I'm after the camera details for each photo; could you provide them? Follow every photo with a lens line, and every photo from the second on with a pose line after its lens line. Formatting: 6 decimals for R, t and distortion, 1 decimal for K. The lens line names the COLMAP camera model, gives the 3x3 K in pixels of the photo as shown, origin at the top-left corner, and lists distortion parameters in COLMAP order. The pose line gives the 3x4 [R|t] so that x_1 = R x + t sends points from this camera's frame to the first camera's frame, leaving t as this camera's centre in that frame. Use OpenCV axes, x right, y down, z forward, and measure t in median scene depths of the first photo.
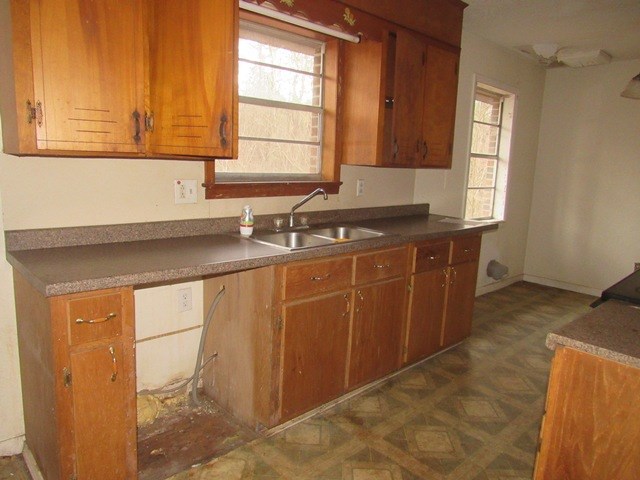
lens RADIAL K [[457.1, 0, 314.6], [0, 457.1, 242.1], [0, 0, 1]] dist [-0.025831, -0.003049]
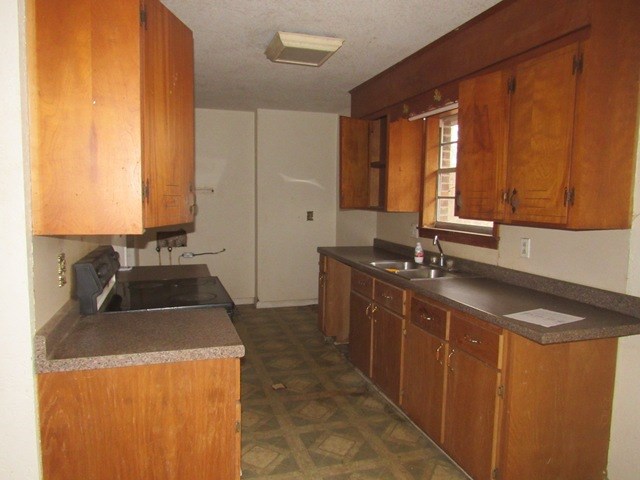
lens RADIAL K [[457.1, 0, 314.6], [0, 457.1, 242.1], [0, 0, 1]] dist [-0.025831, -0.003049]
pose [[-0.437513, 0.041293, -0.898264, 1.246543], [-0.193443, 0.971234, 0.138867, -0.207567], [0.878159, 0.234519, -0.416939, 1.230134]]
